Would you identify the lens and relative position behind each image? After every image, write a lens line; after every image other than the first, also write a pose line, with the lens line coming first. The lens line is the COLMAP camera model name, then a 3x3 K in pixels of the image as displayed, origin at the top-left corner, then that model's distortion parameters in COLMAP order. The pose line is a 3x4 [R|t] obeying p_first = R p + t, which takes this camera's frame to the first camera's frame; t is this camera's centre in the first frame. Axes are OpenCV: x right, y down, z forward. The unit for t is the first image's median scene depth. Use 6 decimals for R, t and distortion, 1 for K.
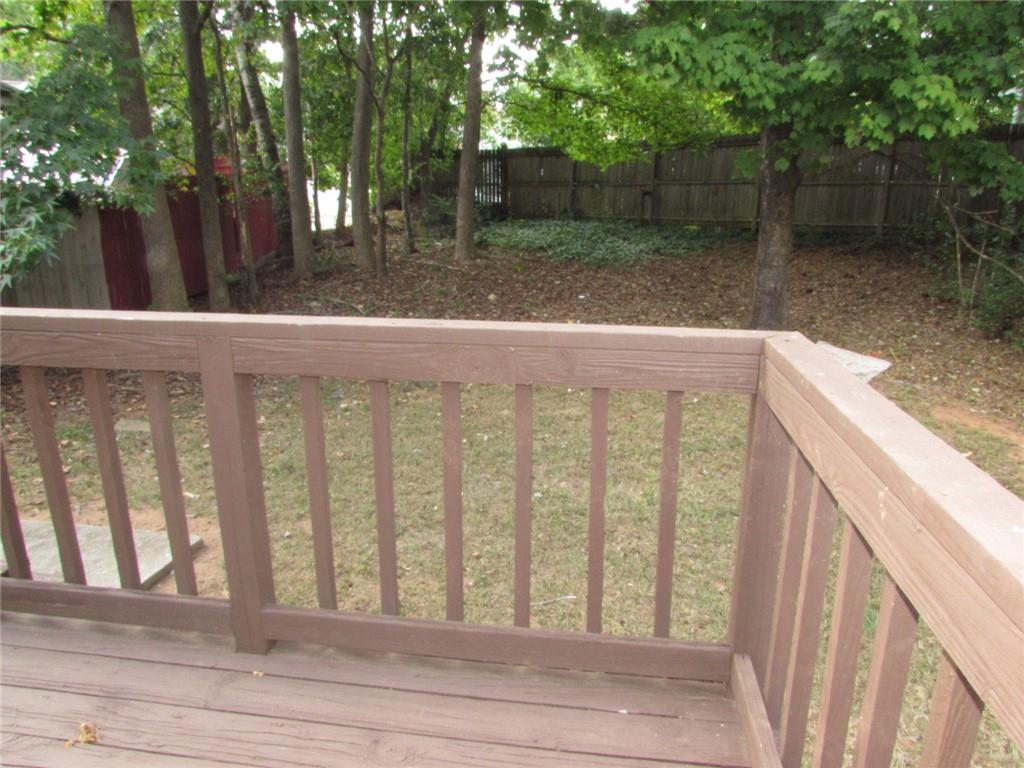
lens RADIAL K [[721.3, 0, 516.2], [0, 721.3, 391.4], [0, 0, 1]] dist [-0.042466, 0.023513]
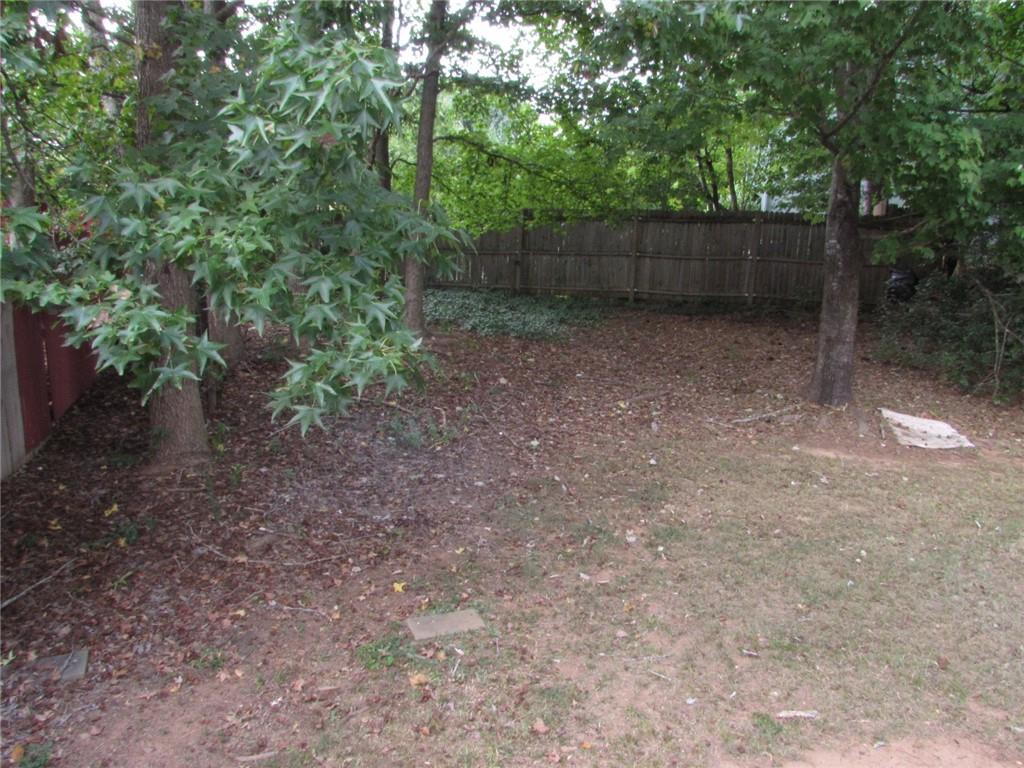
lens RADIAL K [[721.3, 0, 516.6], [0, 721.3, 384.7], [0, 0, 1]] dist [-0.042466, 0.023513]
pose [[0.887592, -0.060652, 0.456619, -0.819112], [0.100735, 0.992857, -0.063933, -0.130374], [-0.449480, 0.102744, 0.887362, 0.386743]]
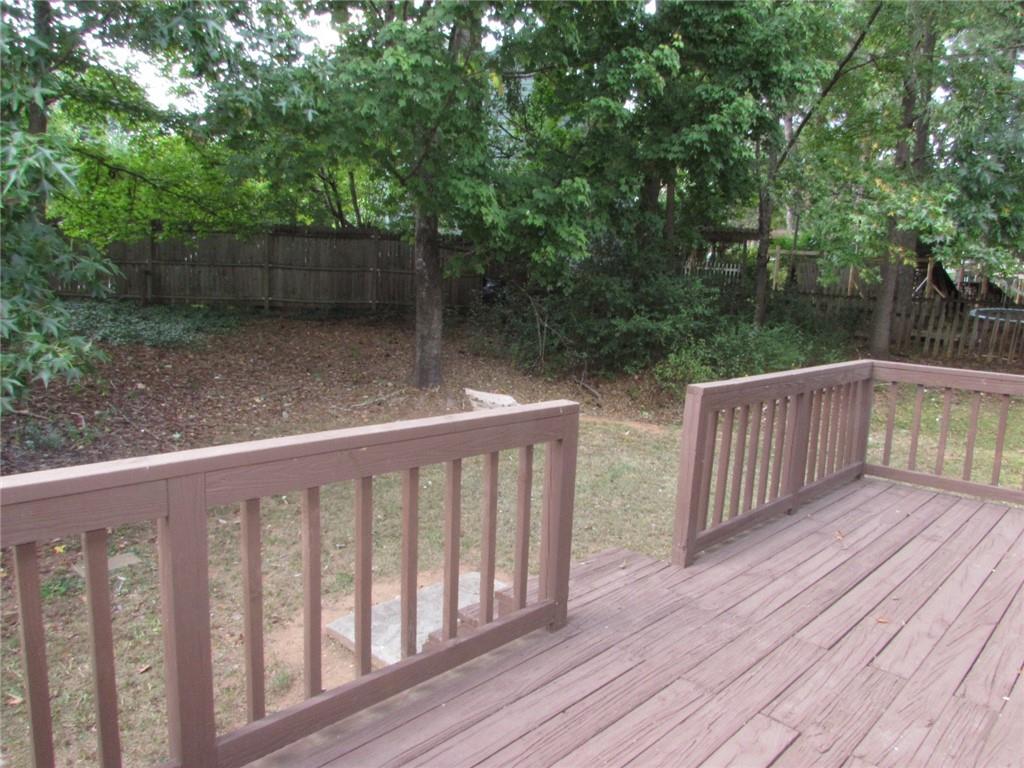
lens RADIAL K [[721.3, 0, 507.0], [0, 721.3, 394.1], [0, 0, 1]] dist [-0.042466, 0.023513]
pose [[0.589468, -0.112841, 0.799871, -0.972934], [0.181494, 0.983379, 0.004976, -0.070907], [-0.787138, 0.142239, 0.600151, 0.098166]]
